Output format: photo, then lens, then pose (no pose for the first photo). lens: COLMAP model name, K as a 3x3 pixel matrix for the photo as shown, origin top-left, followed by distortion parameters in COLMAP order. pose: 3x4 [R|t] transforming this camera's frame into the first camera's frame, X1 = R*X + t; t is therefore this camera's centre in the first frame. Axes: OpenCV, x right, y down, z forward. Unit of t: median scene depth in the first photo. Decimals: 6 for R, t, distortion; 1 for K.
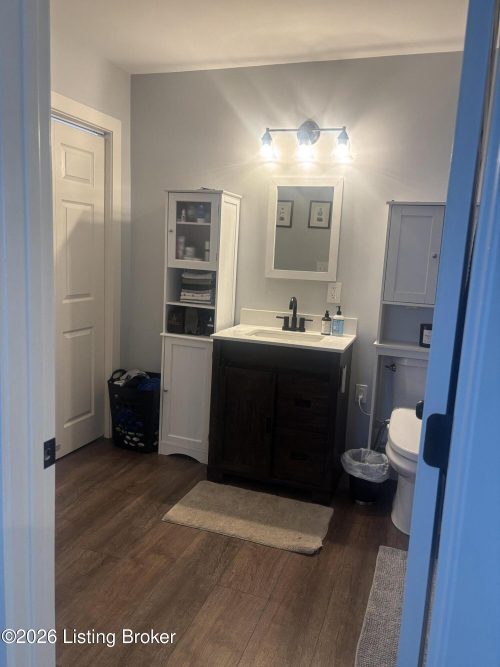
lens RADIAL K [[497.9, 0, 249.9], [0, 497.9, 333.4], [0, 0, 1]] dist [0.000569, -0.000824]
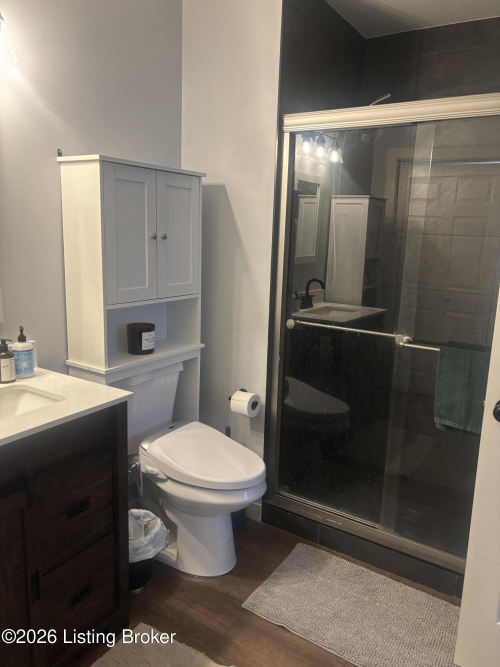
lens RADIAL K [[497.9, 0, 250.7], [0, 497.9, 331.6], [0, 0, 1]] dist [0.000569, -0.000824]
pose [[0.192890, -0.225123, 0.955046, -0.351470], [0.140239, 0.969658, 0.200243, -0.139755], [-0.971147, 0.095310, 0.218609, 0.673073]]
